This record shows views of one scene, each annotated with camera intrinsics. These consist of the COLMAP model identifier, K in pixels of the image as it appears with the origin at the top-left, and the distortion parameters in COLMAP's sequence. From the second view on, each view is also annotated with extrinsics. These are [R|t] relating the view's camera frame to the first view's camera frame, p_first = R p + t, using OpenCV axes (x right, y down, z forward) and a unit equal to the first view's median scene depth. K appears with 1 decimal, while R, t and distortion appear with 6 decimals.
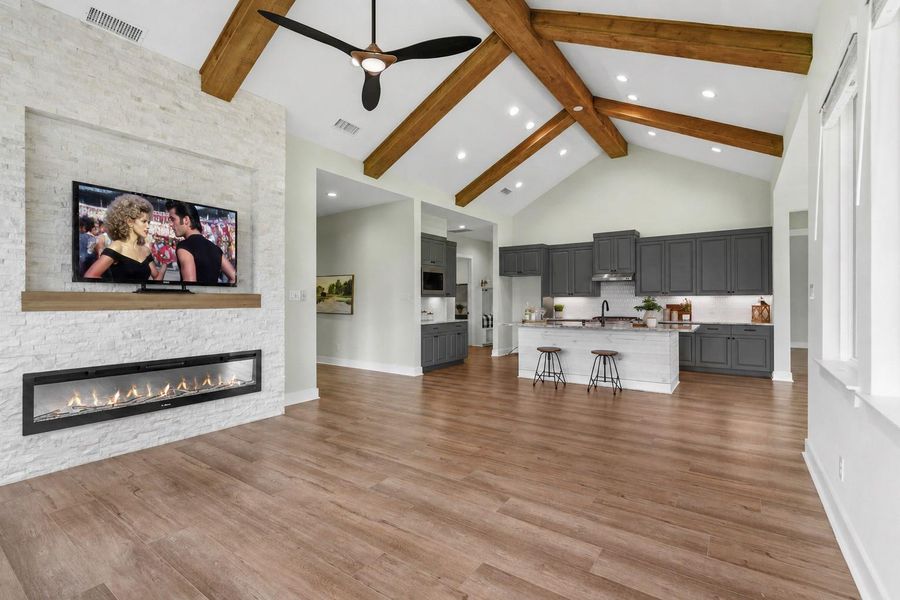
lens RADIAL K [[410.6, 0, 454.0], [0, 410.6, 298.3], [0, 0, 1]] dist [0.000907, 0.000547]
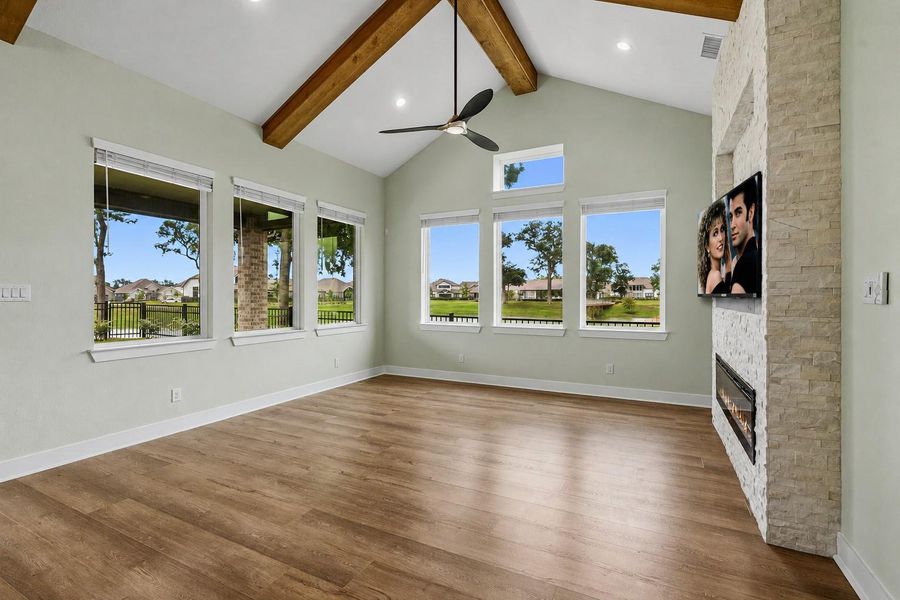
lens RADIAL K [[410.6, 0, 454.0], [0, 410.6, 298.3], [0, 0, 1]] dist [0.000907, 0.000547]
pose [[-0.988976, 0.004158, -0.148018, 0.011249], [0.003999, 0.999991, 0.001371, -0.000518], [0.148022, 0.000764, -0.988984, 1.849182]]
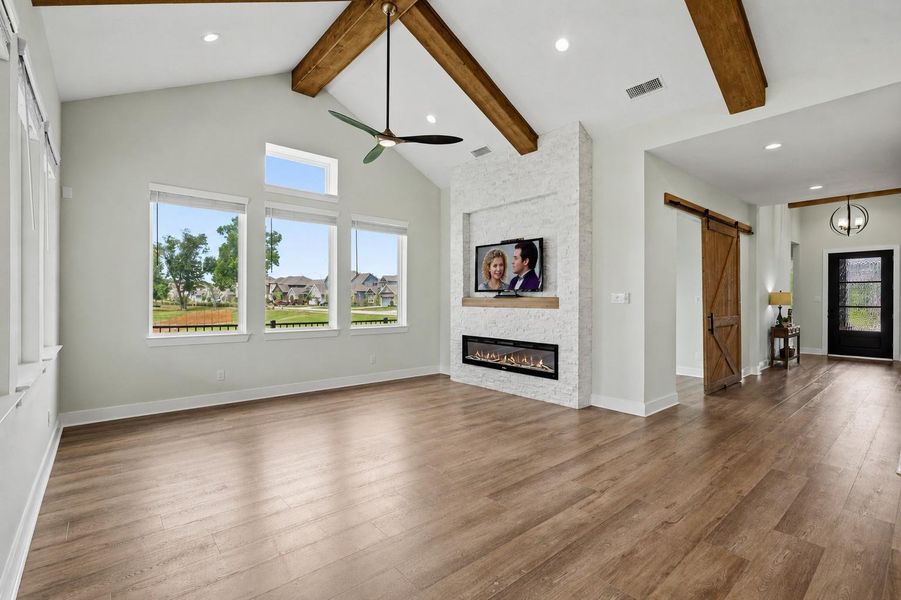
lens RADIAL K [[411.0, 0, 454.5], [0, 411.0, 298.3], [0, 0, 1]] dist [0.000907, 0.000547]
pose [[-0.238697, -0.001320, -0.971093, 0.913931], [0.001523, 0.999997, -0.001734, -0.007026], [0.971093, -0.001893, -0.238694, 1.237583]]
